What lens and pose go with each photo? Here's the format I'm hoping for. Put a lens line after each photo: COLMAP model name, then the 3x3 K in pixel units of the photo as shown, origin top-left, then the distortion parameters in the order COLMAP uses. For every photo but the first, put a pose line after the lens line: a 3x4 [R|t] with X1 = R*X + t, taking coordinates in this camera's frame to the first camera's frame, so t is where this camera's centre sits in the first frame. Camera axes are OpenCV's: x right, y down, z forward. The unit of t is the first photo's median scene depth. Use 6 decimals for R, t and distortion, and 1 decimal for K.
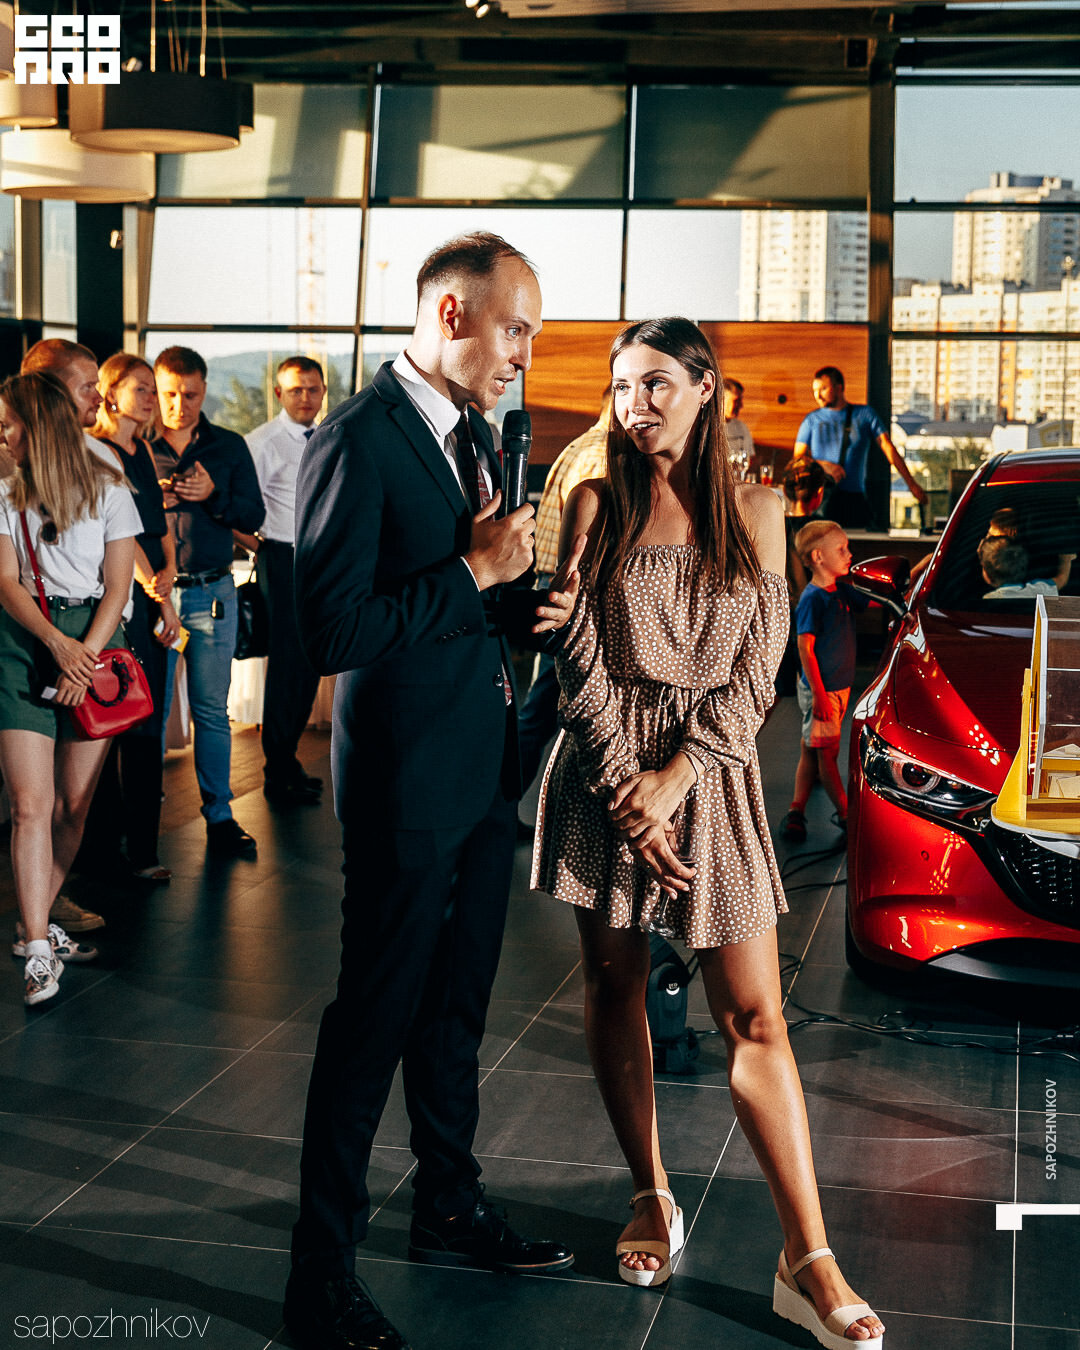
lens RADIAL K [[2236.1, 0, 507.0], [0, 2236.1, 671.5], [0, 0, 1]] dist [-0.022567, 0.013235]
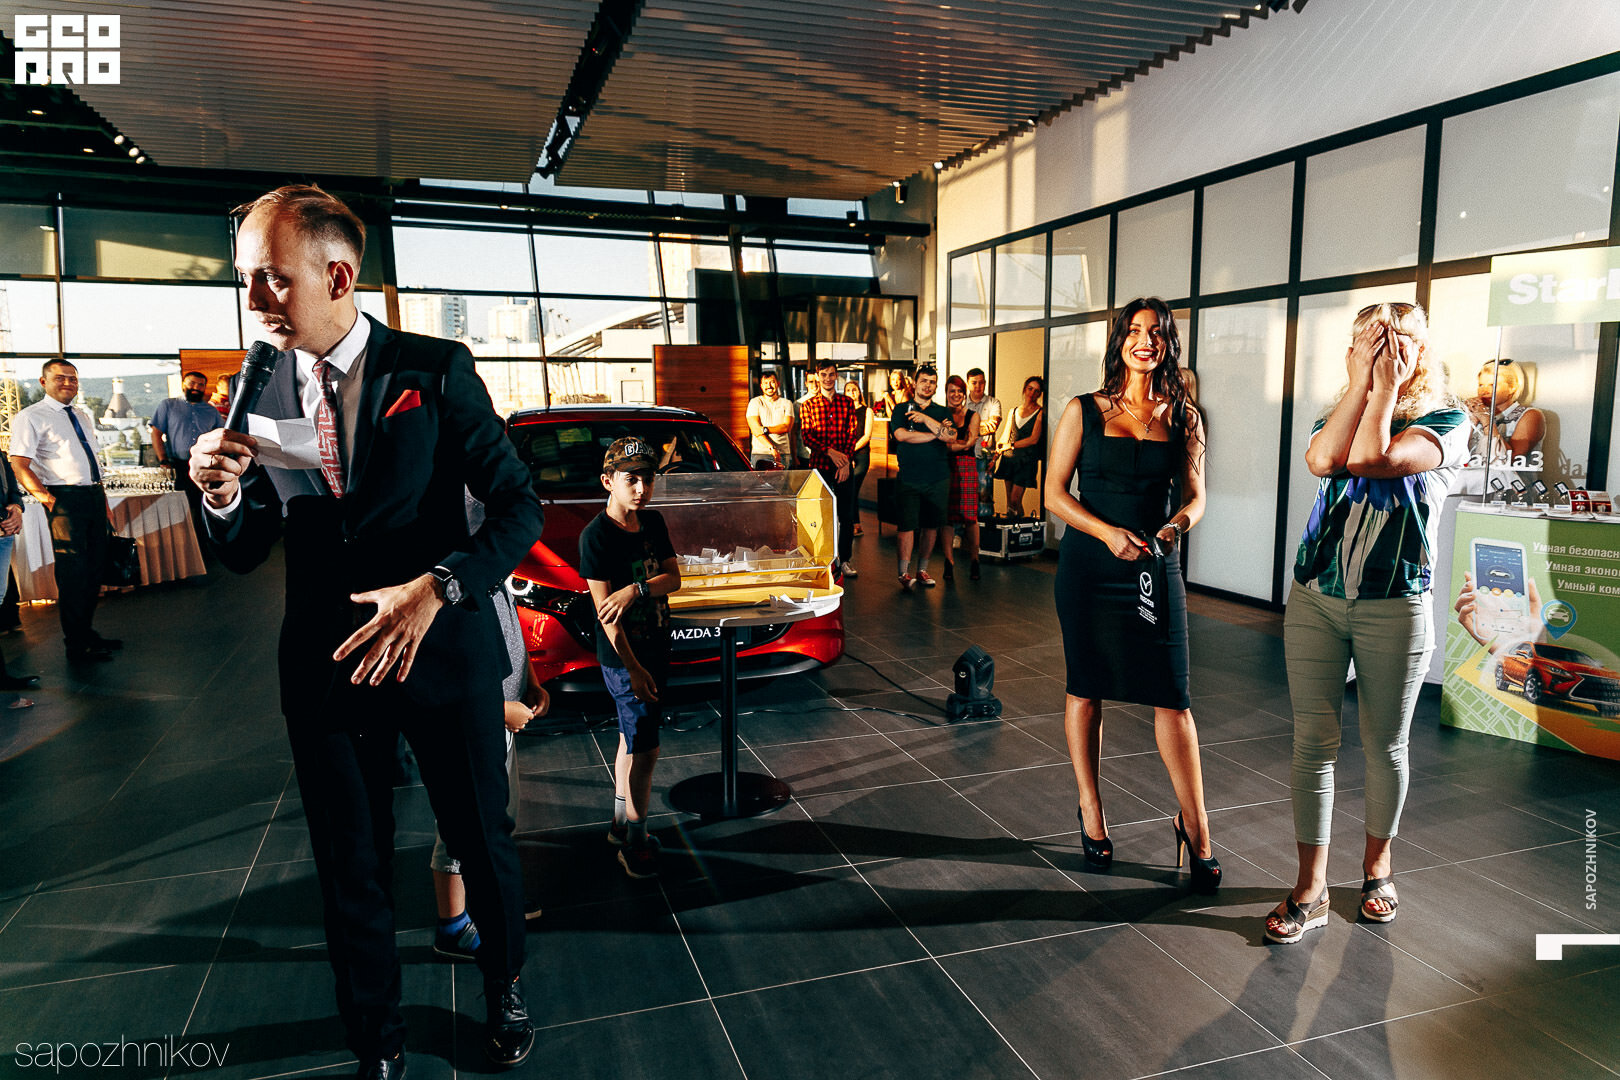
lens RADIAL K [[1067.3, 0, 804.2], [0, 1067.3, 542.1], [0, 0, 1]] dist [-0.000808, -0.000792]
pose [[0.851816, -0.087553, 0.516473, -0.018251], [0.080614, 0.996099, 0.035903, -0.000385], [-0.517602, 0.011052, 0.855550, 0.047148]]
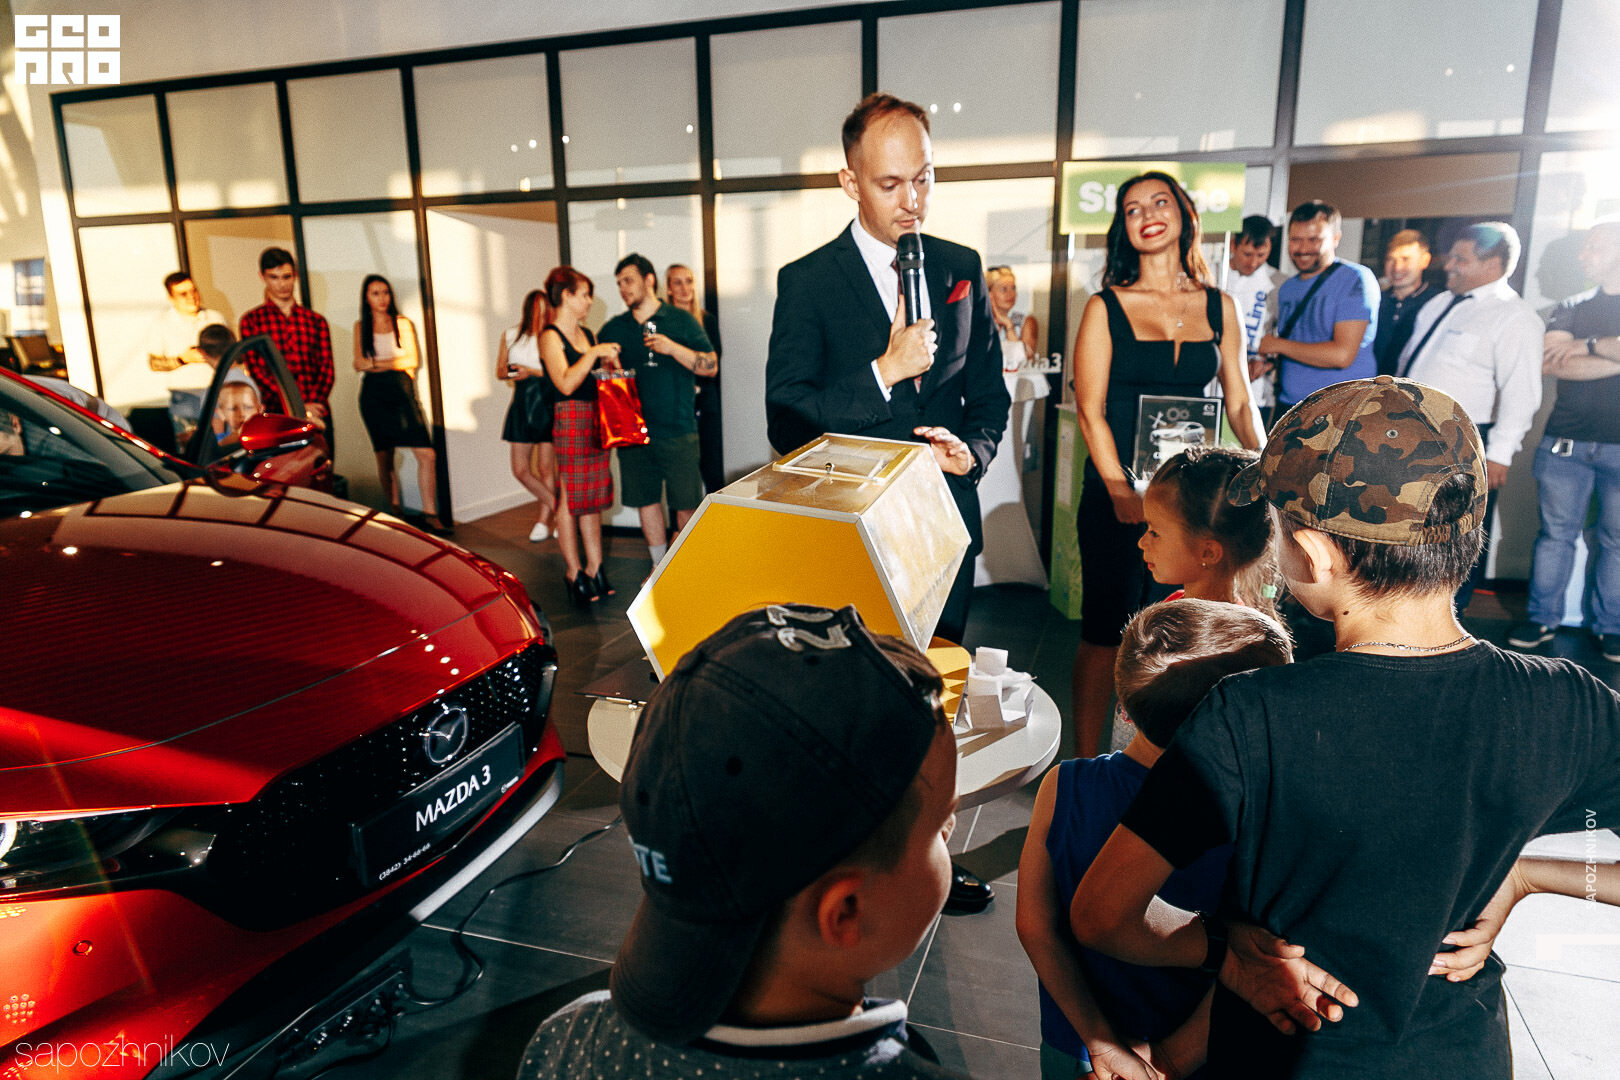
lens RADIAL K [[1051.5, 0, 796.6], [0, 1051.5, 550.7], [0, 0, 1]] dist [-0.000707, -0.002811]
pose [[0.094356, -0.233624, 0.967738, -0.017008], [0.134611, 0.966142, 0.220114, -0.020147], [-0.986396, 0.109499, 0.122610, 0.227798]]
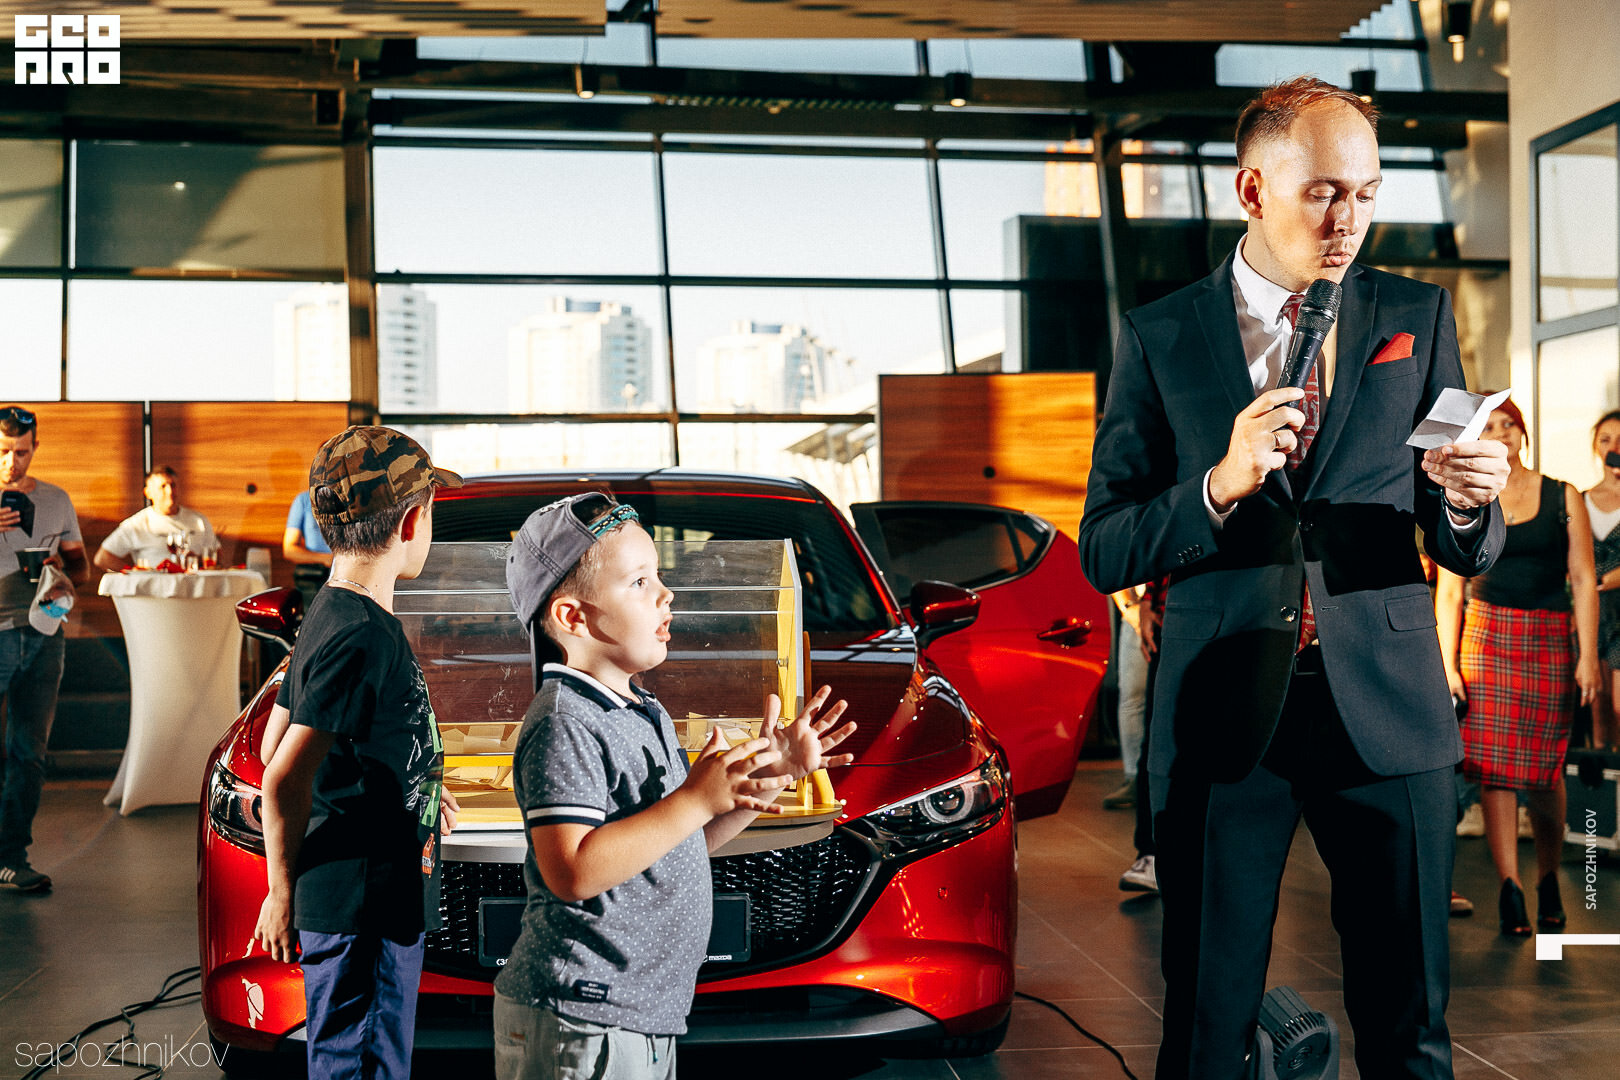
lens RADIAL K [[2484.6, 0, 810.0], [0, 2484.6, 540.0], [0, 0, 1]] dist [0.012053, -0.092496]
pose [[0.951446, -0.022055, 0.307025, 0.028724], [0.059662, 0.991728, -0.113647, 0.019312], [-0.301979, 0.126446, 0.944892, 0.015713]]
